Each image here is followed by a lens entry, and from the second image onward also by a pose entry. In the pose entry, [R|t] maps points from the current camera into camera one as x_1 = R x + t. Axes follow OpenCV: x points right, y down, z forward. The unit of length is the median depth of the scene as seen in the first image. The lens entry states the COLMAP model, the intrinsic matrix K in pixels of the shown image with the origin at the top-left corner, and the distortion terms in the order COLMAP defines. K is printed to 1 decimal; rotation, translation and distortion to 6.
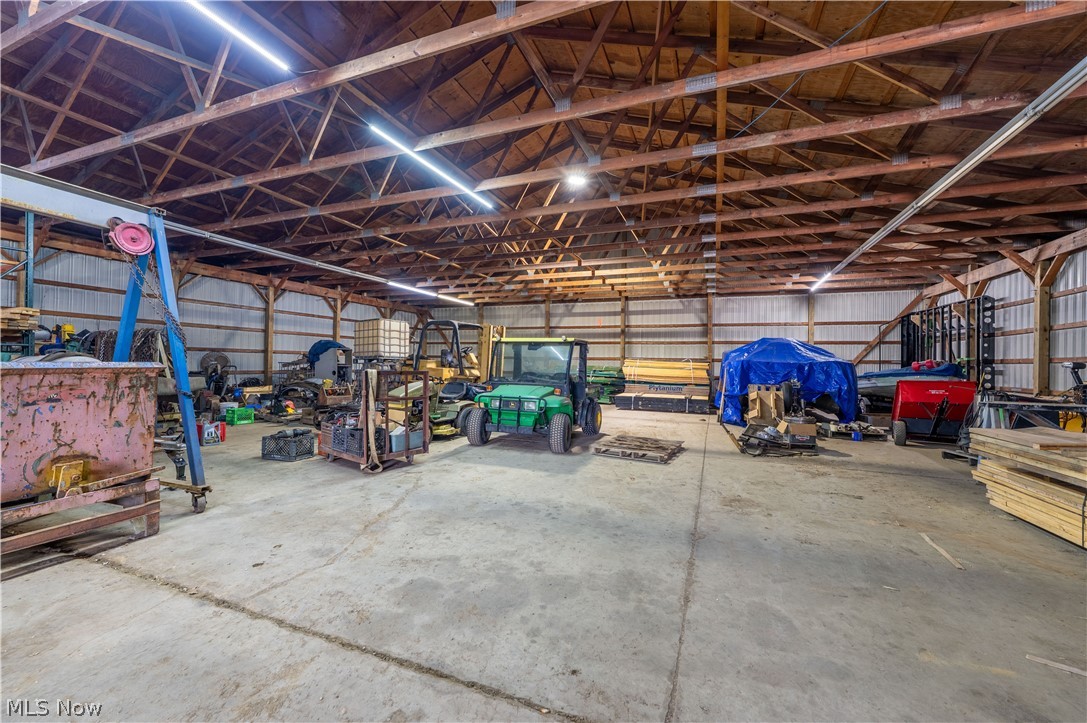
lens RADIAL K [[435.4, 0, 544.2], [0, 435.4, 363.8], [0, 0, 1]] dist [0.002024, 0.000126]
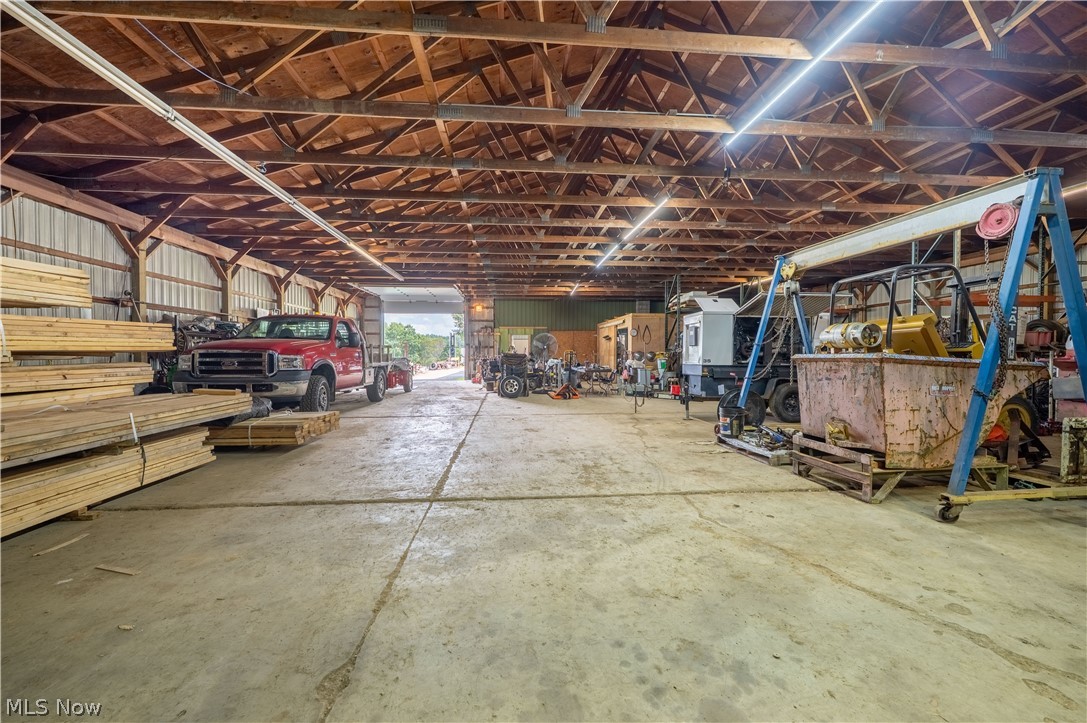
lens RADIAL K [[435.4, 0, 545.4], [0, 435.4, 359.4], [0, 0, 1]] dist [0.002024, 0.000126]
pose [[-0.894560, -0.011470, -0.446800, 0.414542], [-0.013855, 0.999902, 0.002071, 0.022588], [0.446732, 0.008043, -0.894631, 1.763805]]
